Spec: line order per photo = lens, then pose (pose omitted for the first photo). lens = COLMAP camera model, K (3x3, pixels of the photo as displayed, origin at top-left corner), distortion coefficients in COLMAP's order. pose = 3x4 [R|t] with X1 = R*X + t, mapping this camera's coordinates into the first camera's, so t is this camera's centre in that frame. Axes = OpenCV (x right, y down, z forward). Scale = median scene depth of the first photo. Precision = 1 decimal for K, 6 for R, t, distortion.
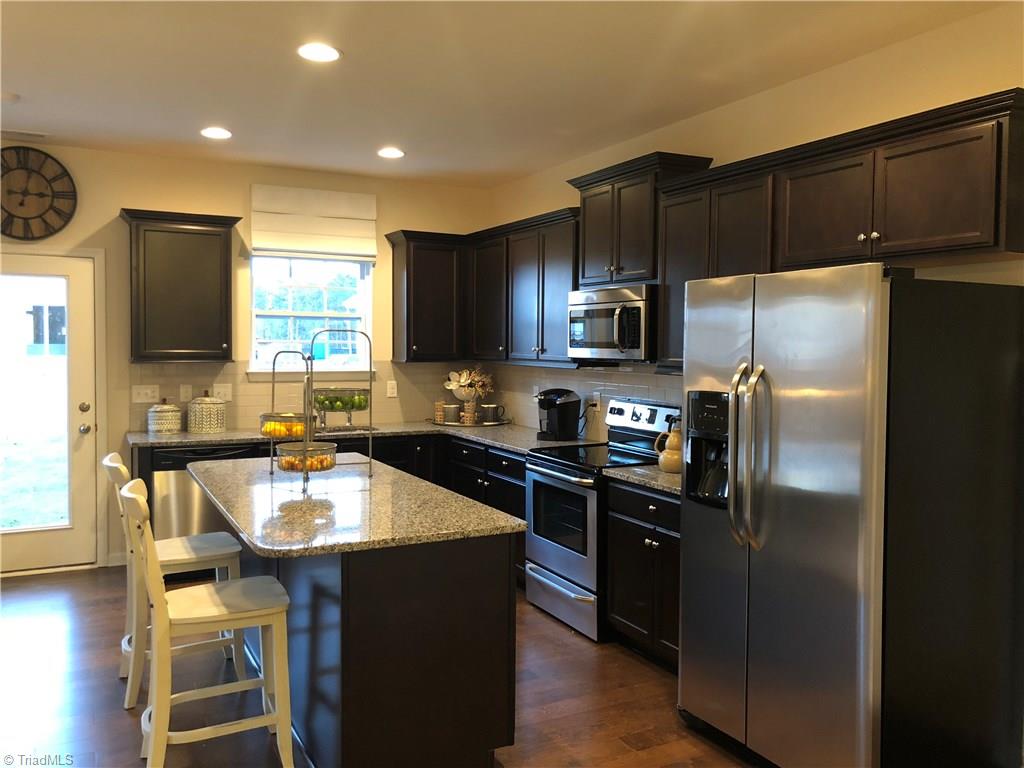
lens RADIAL K [[838.3, 0, 516.1], [0, 838.3, 368.7], [0, 0, 1]] dist [0.053526, -0.073448]
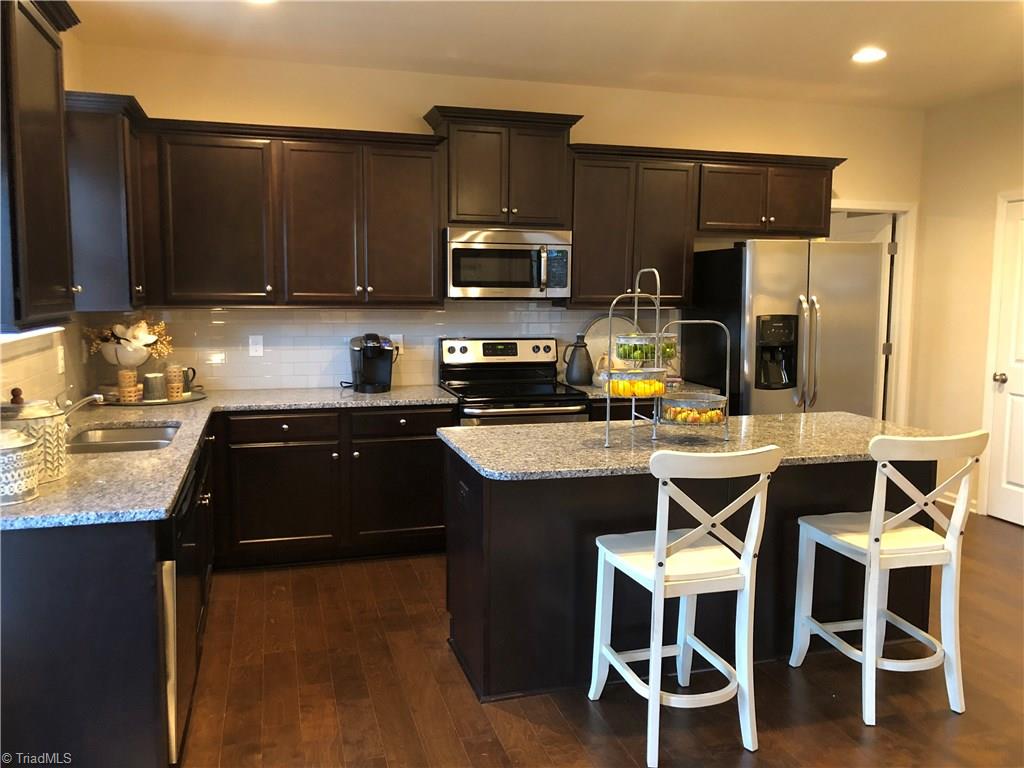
lens RADIAL K [[838.3, 0, 516.1], [0, 838.3, 368.7], [0, 0, 1]] dist [0.053526, -0.073448]
pose [[0.195924, -0.112098, 0.974191, -0.964671], [0.022802, 0.993697, 0.109757, -0.040250], [-0.980354, 0.000709, 0.197246, 0.827803]]
